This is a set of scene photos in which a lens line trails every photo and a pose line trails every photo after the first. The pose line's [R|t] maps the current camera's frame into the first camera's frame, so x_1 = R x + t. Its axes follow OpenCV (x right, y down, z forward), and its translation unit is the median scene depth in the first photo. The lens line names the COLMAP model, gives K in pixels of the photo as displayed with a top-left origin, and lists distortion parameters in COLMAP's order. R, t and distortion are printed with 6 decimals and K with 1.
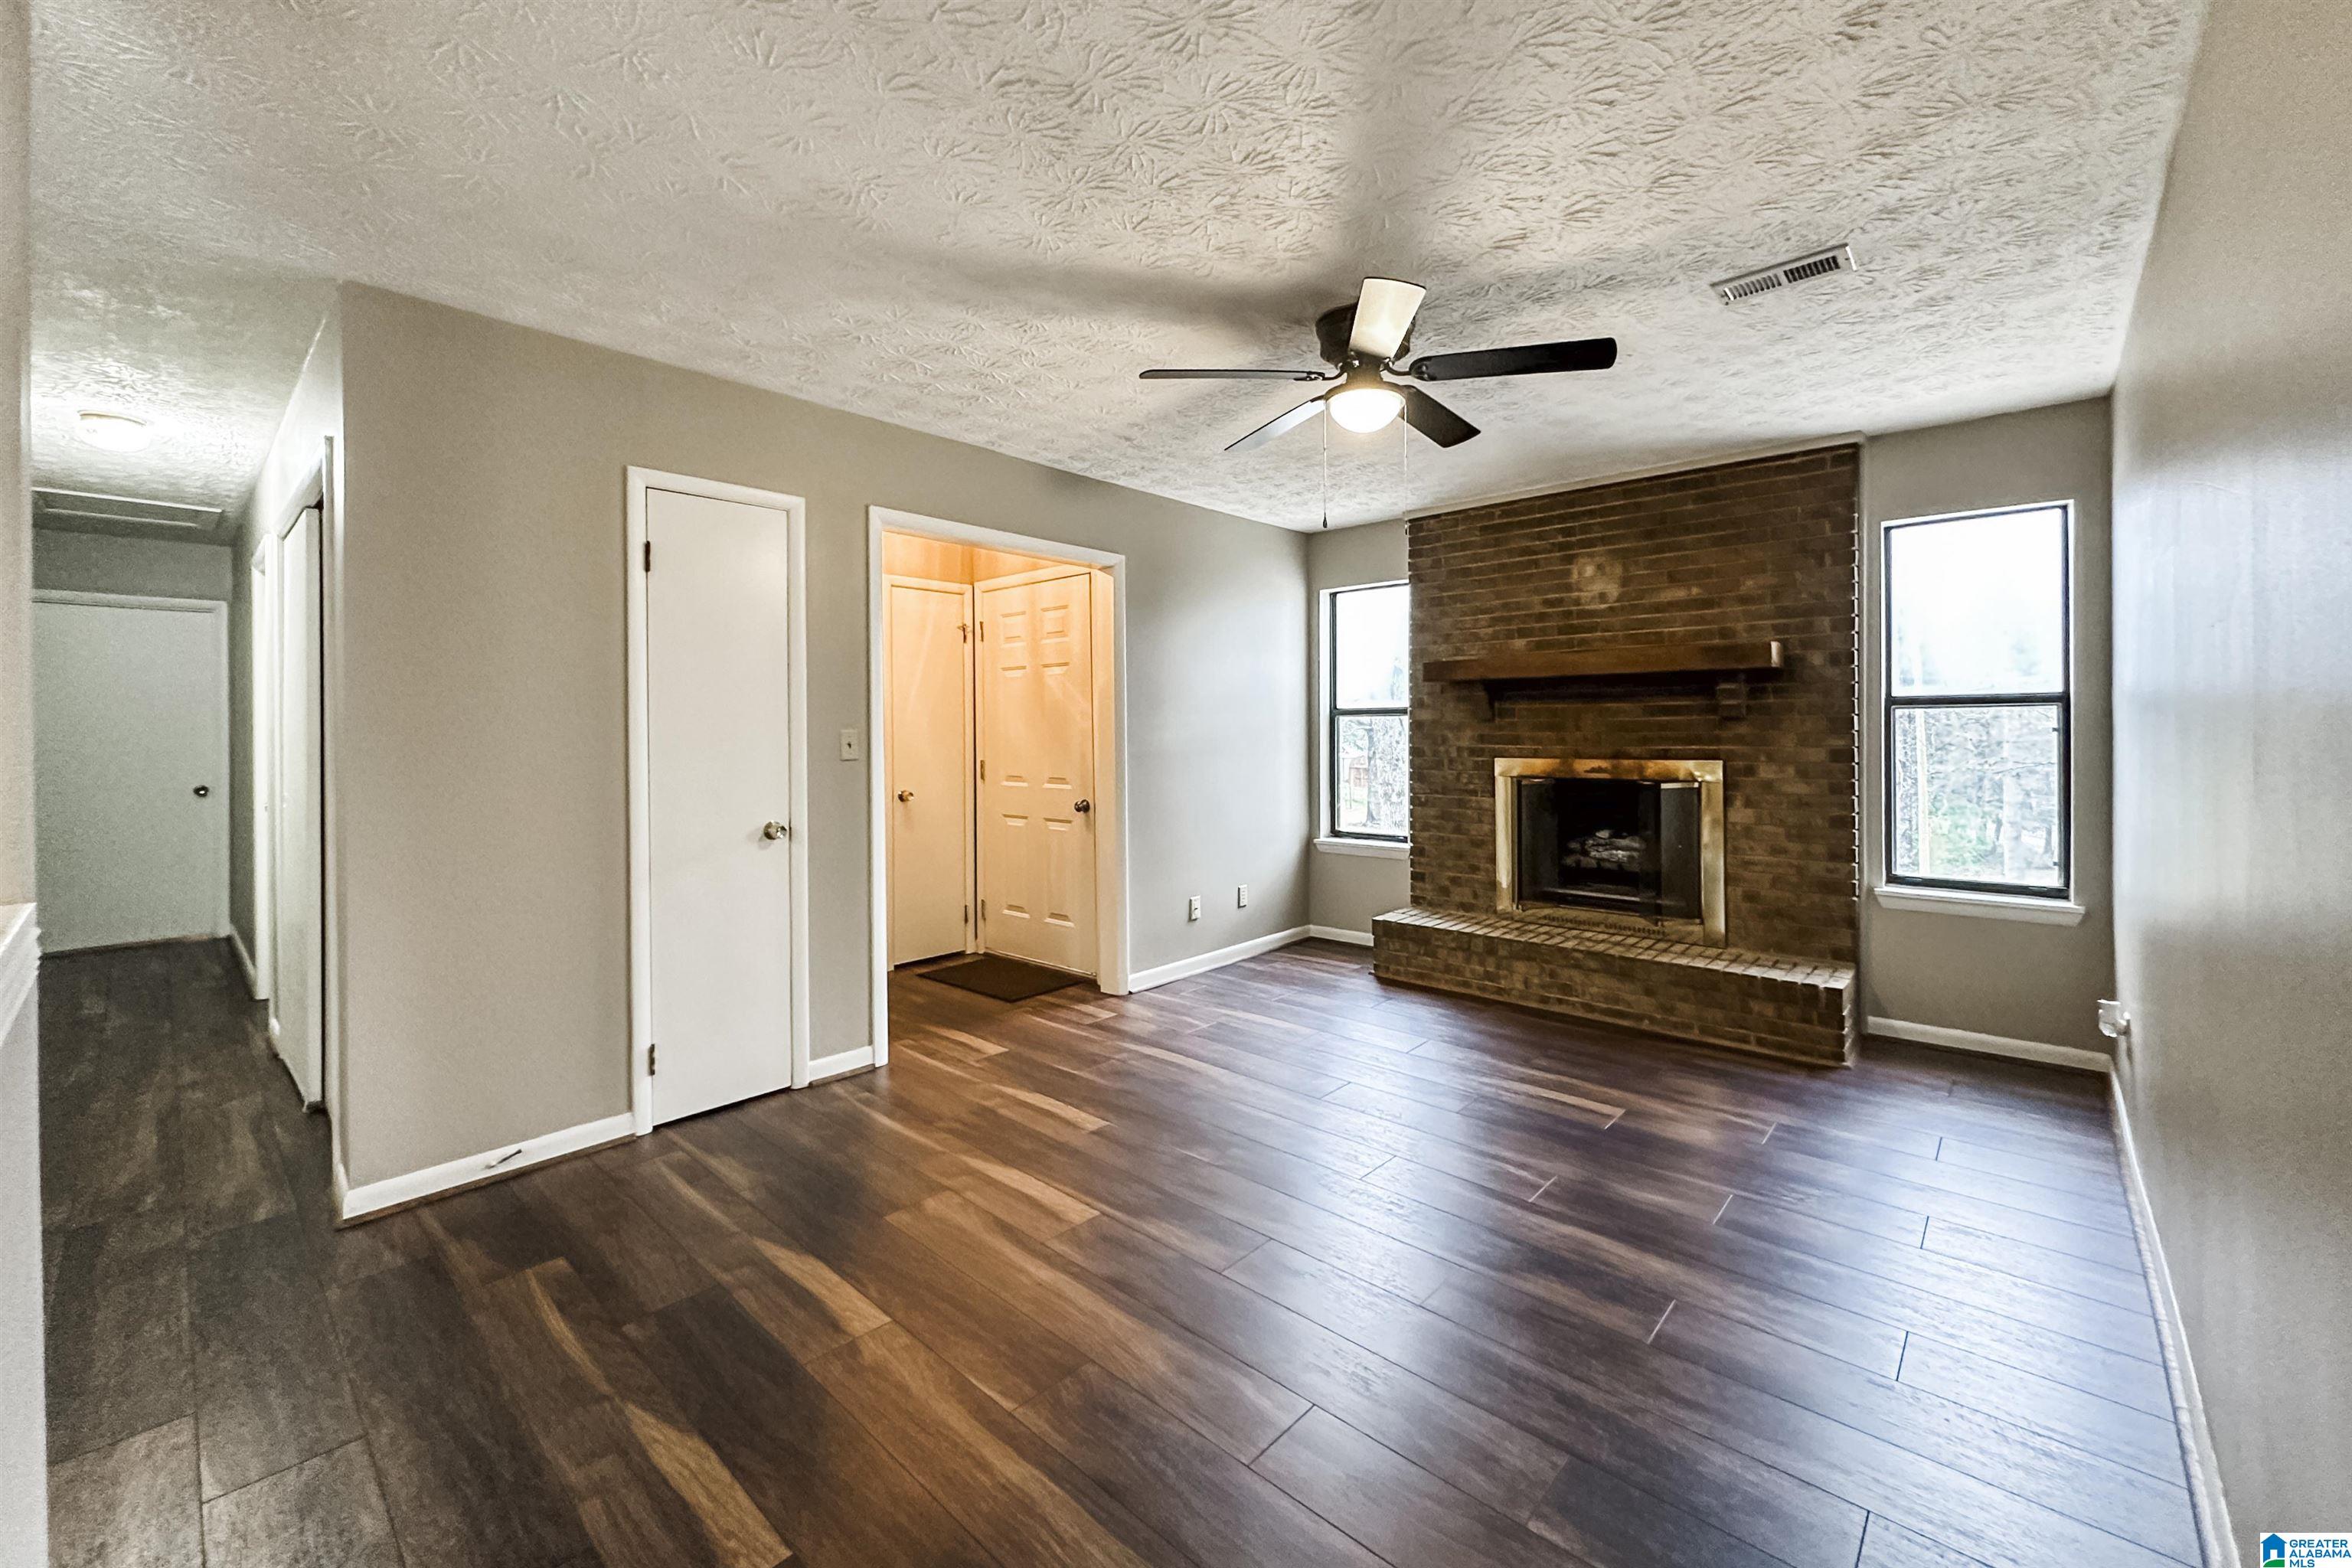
lens RADIAL K [[937.9, 0, 1158.5], [0, 937.9, 743.1], [0, 0, 1]] dist [-0.001498, 0.001089]
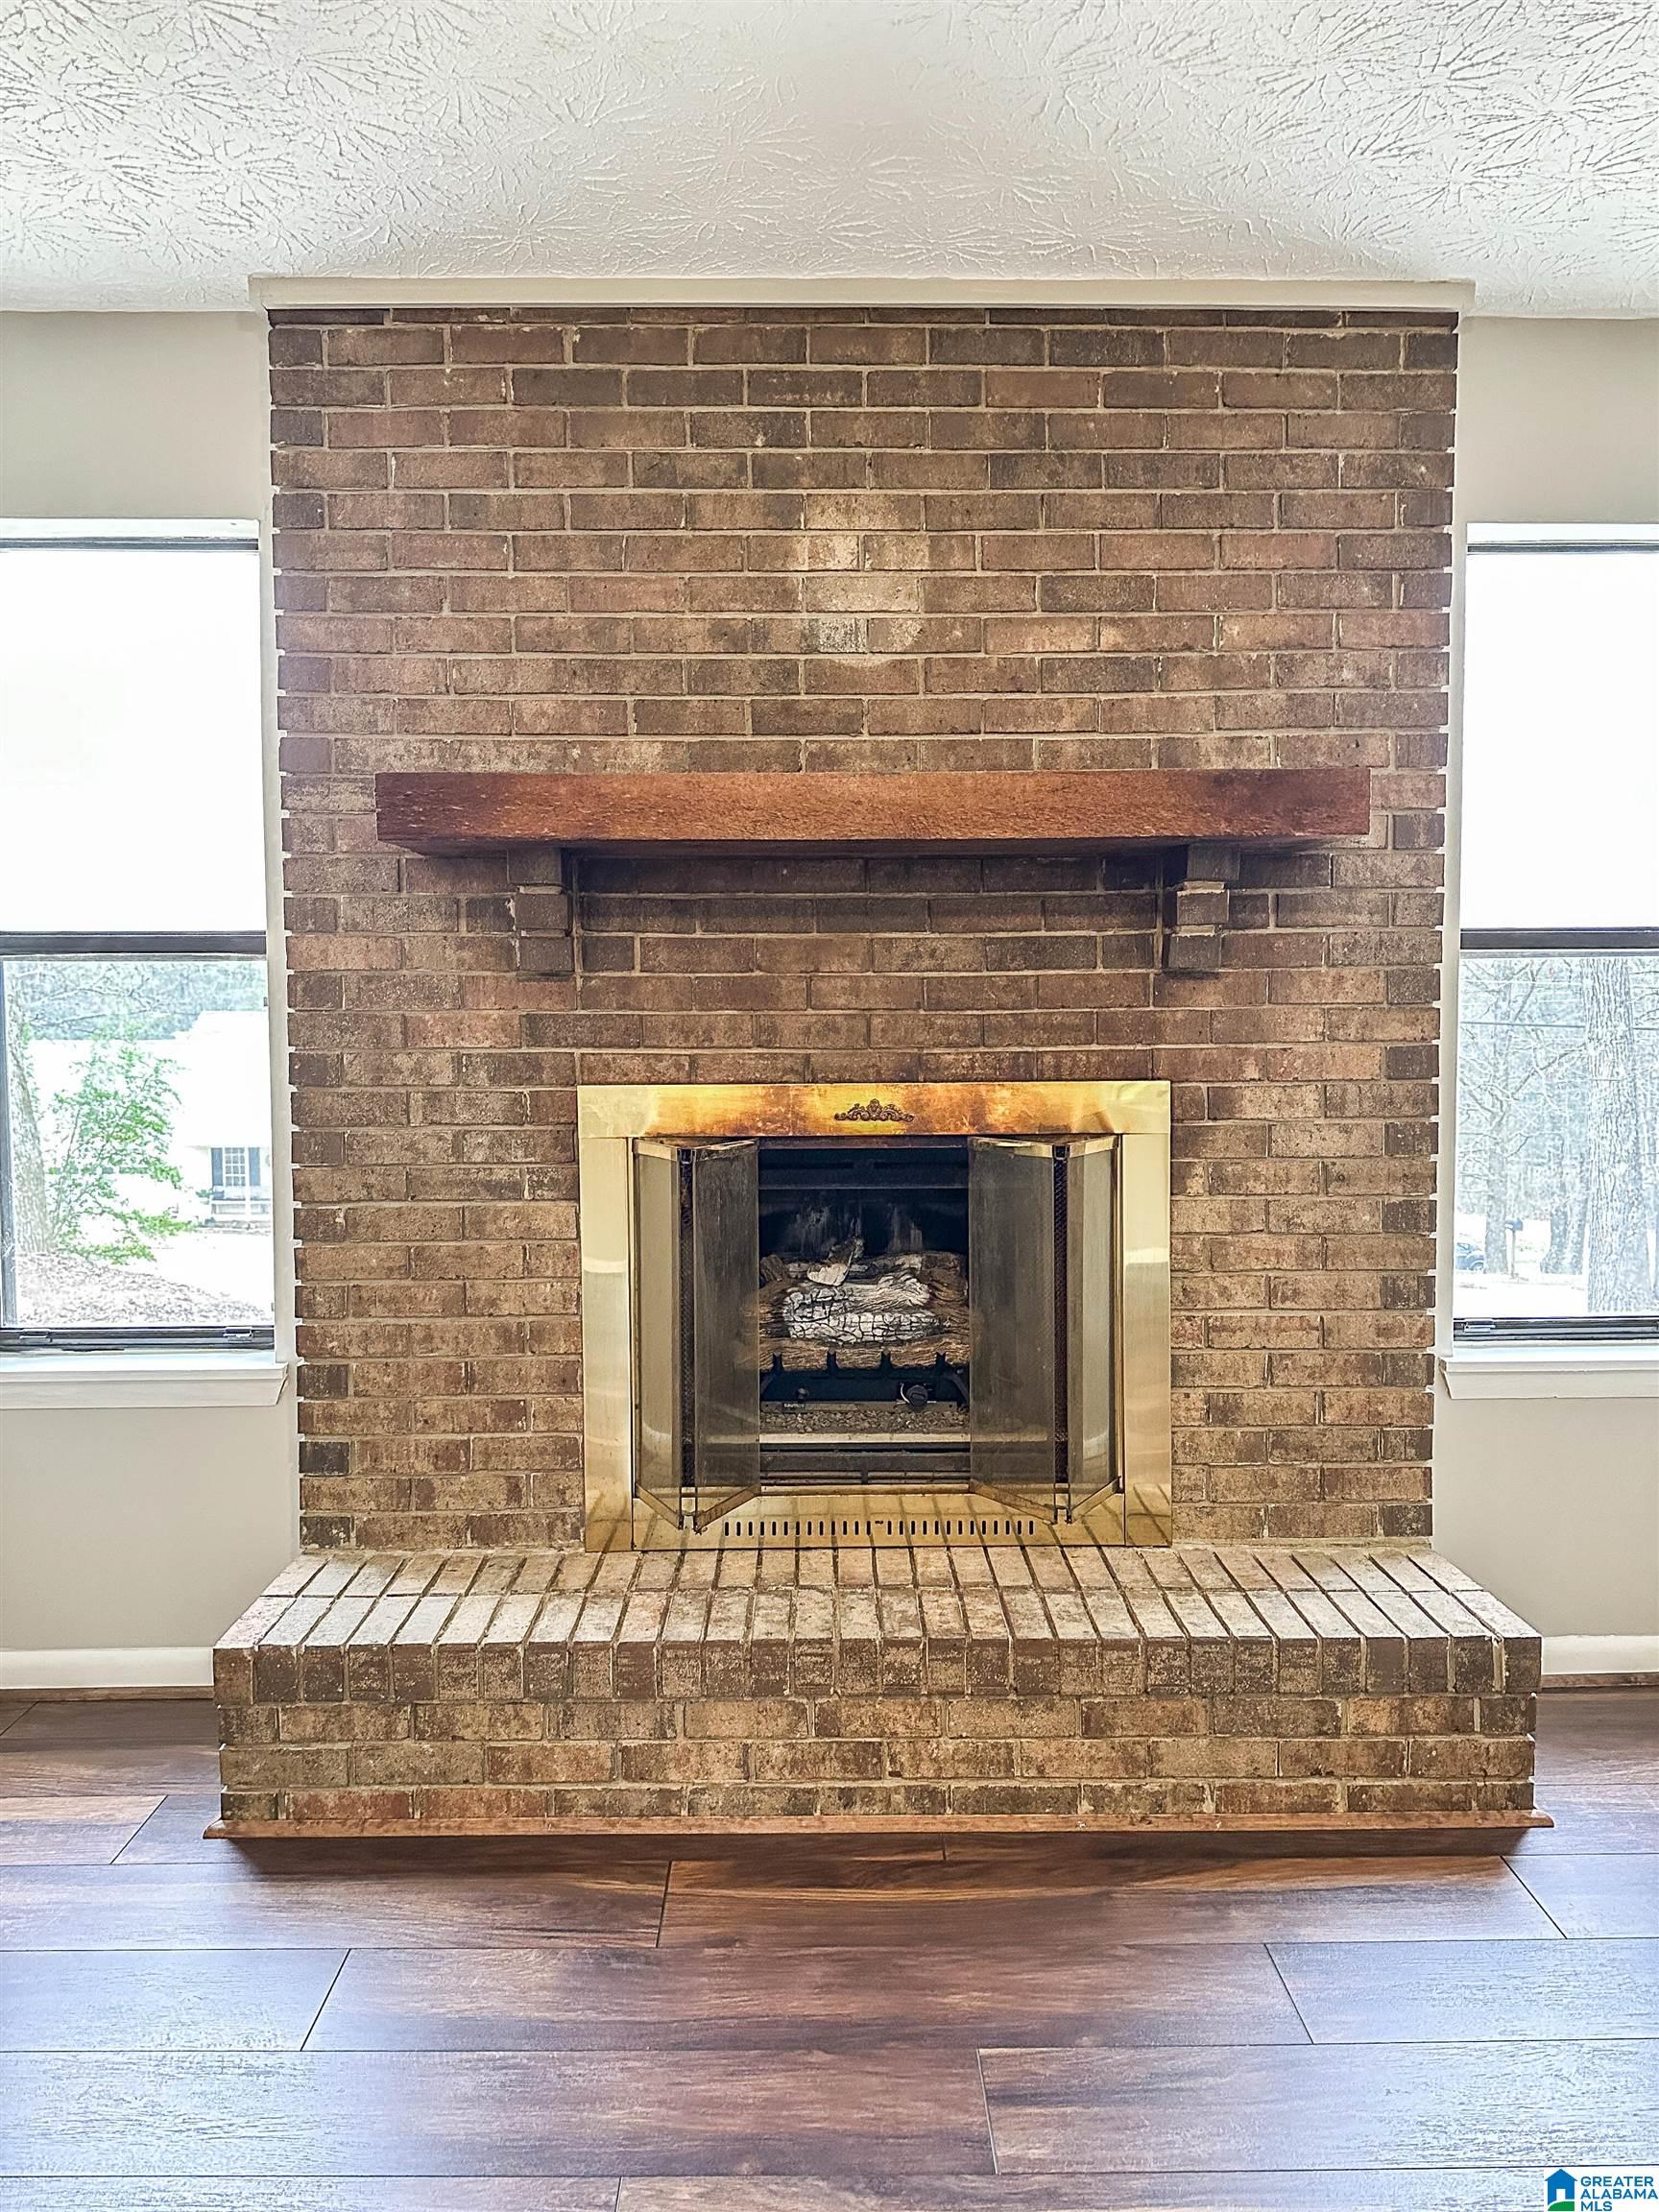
lens RADIAL K [[1543.6, 0, 824.9], [0, 1543.6, 1116.0], [0, 0, 1]] dist [0.041022, -0.043303]
pose [[0.716601, -0.038636, 0.696412, 0.038387], [0.010290, 0.998942, 0.044832, 0.003199], [-0.697407, -0.024960, 0.716240, 0.594586]]
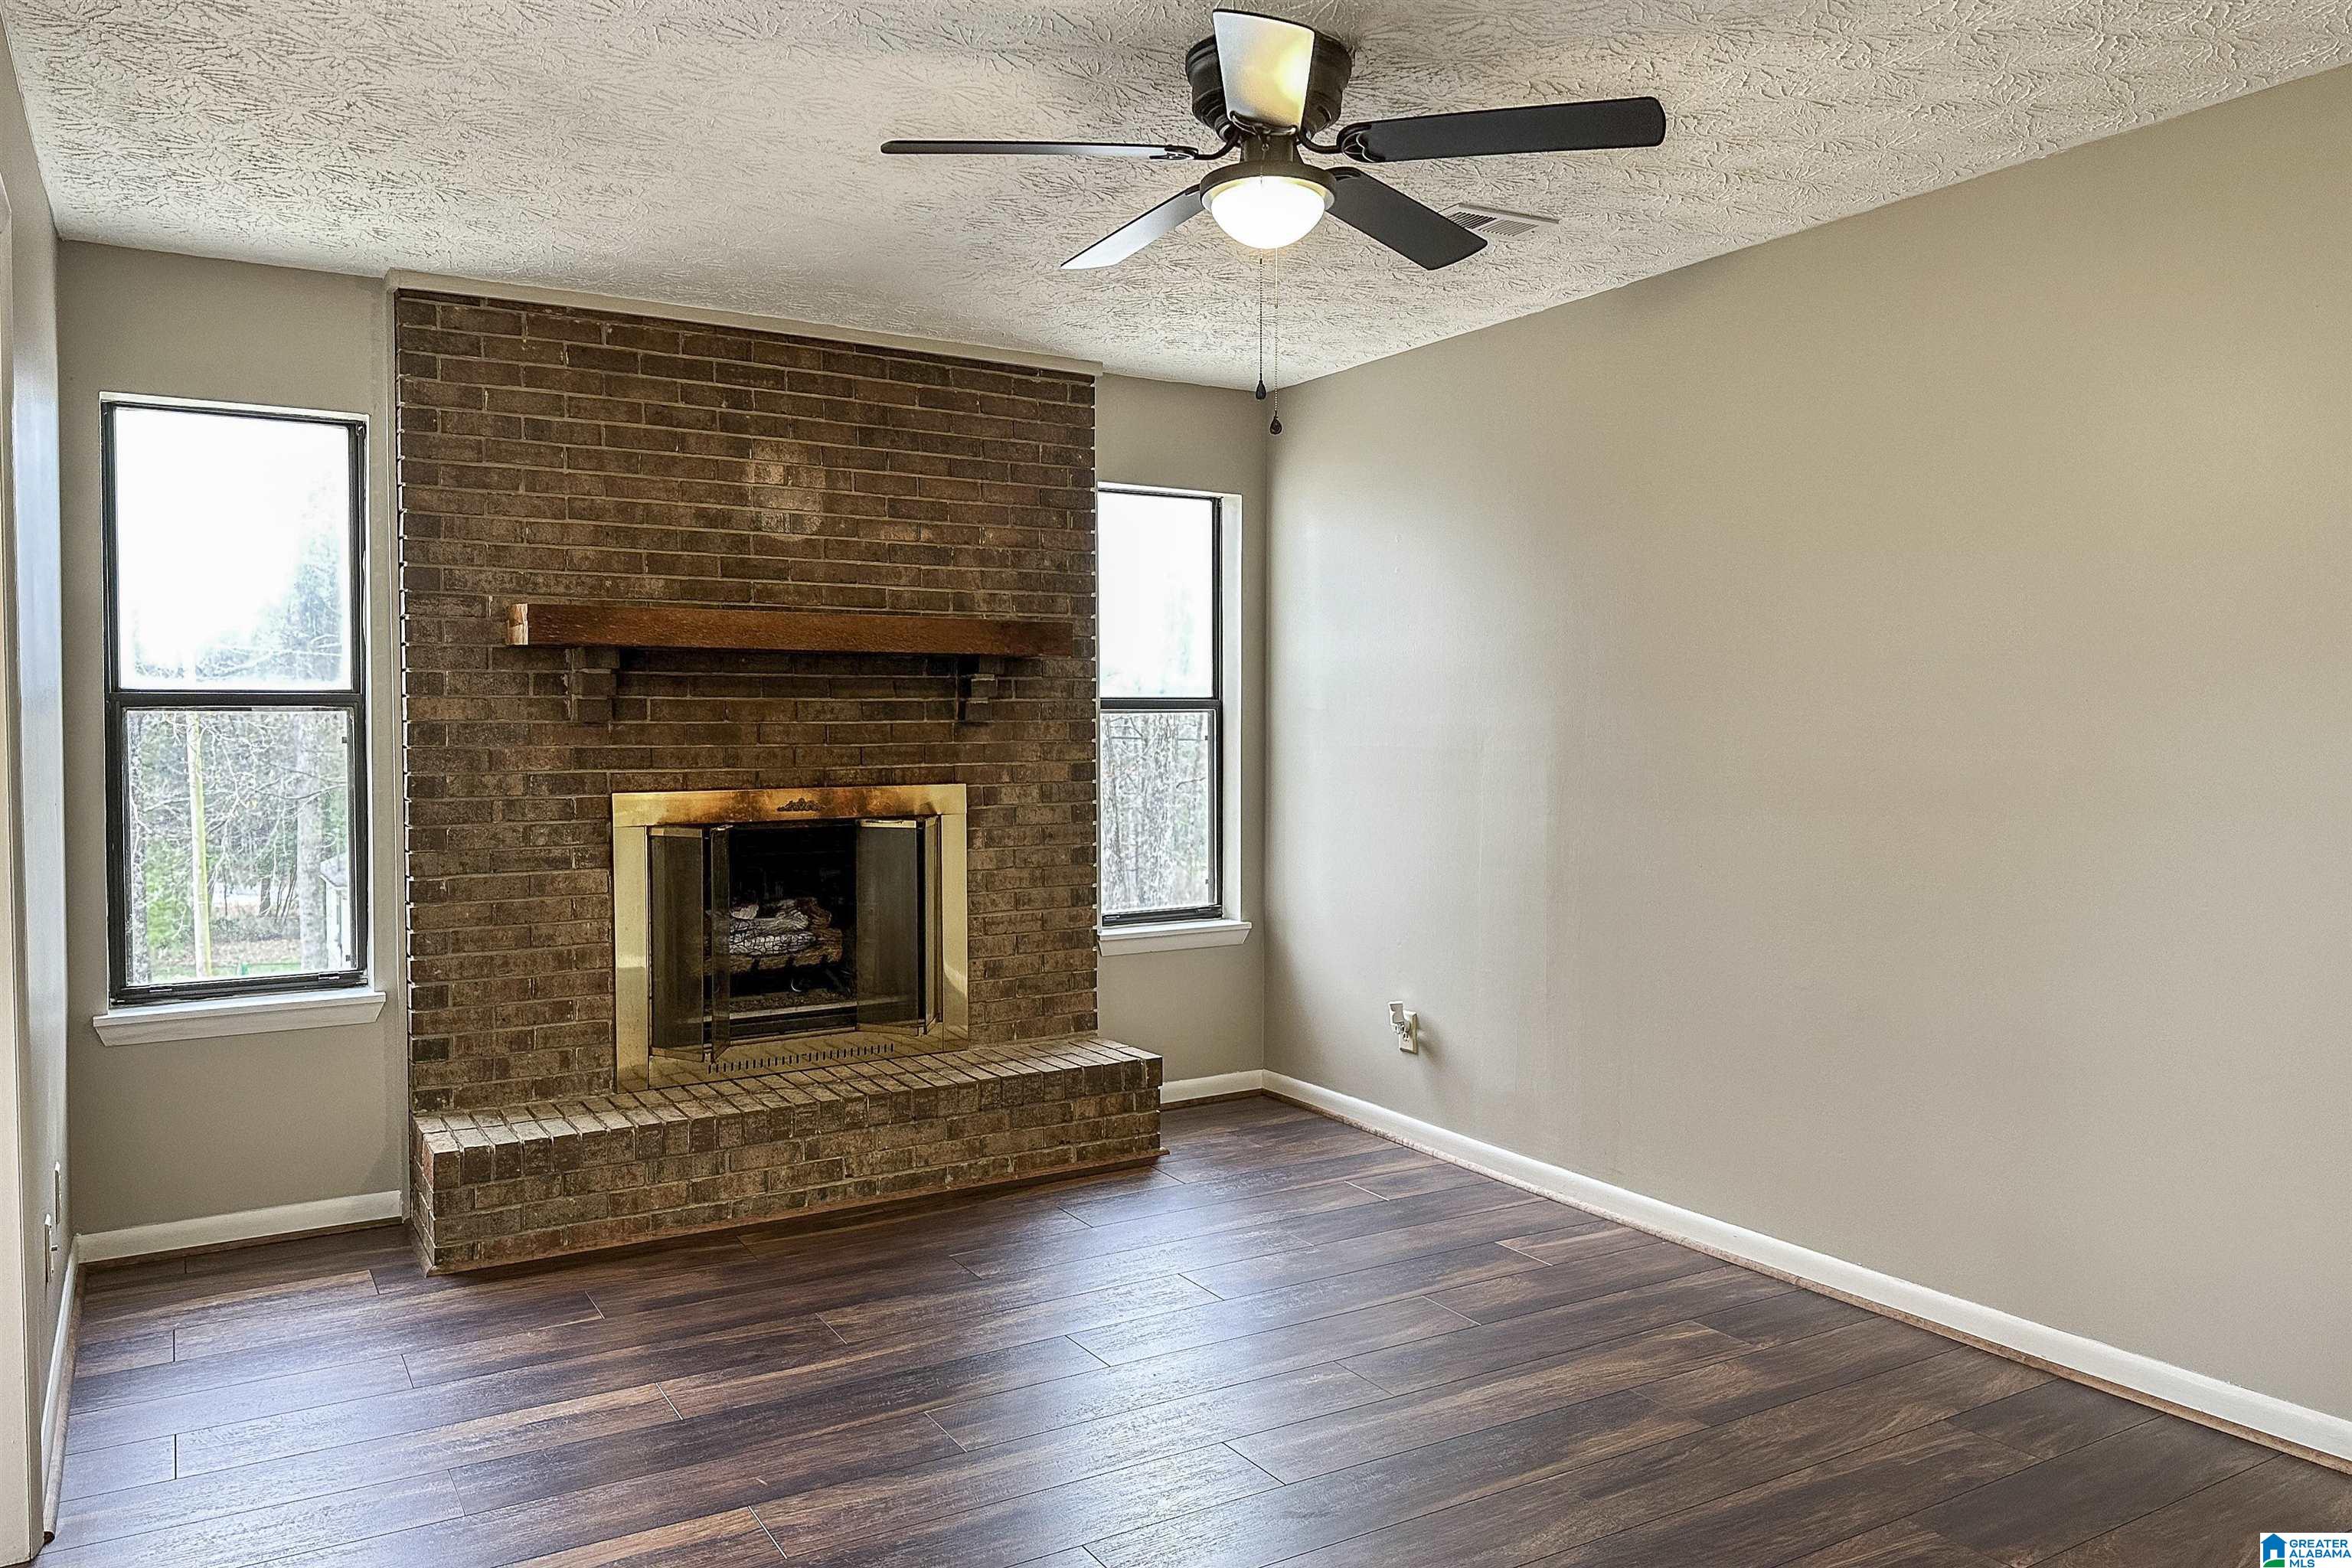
lens RADIAL K [[1635.1, 0, 1193.7], [0, 1635.1, 778.3], [0, 0, 1]] dist [0.045533, -0.049211]
pose [[0.253197, -0.024331, 0.967109, -0.507294], [0.019333, 0.999611, 0.020087, -0.005497], [-0.967221, 0.013611, 0.253569, 0.490827]]
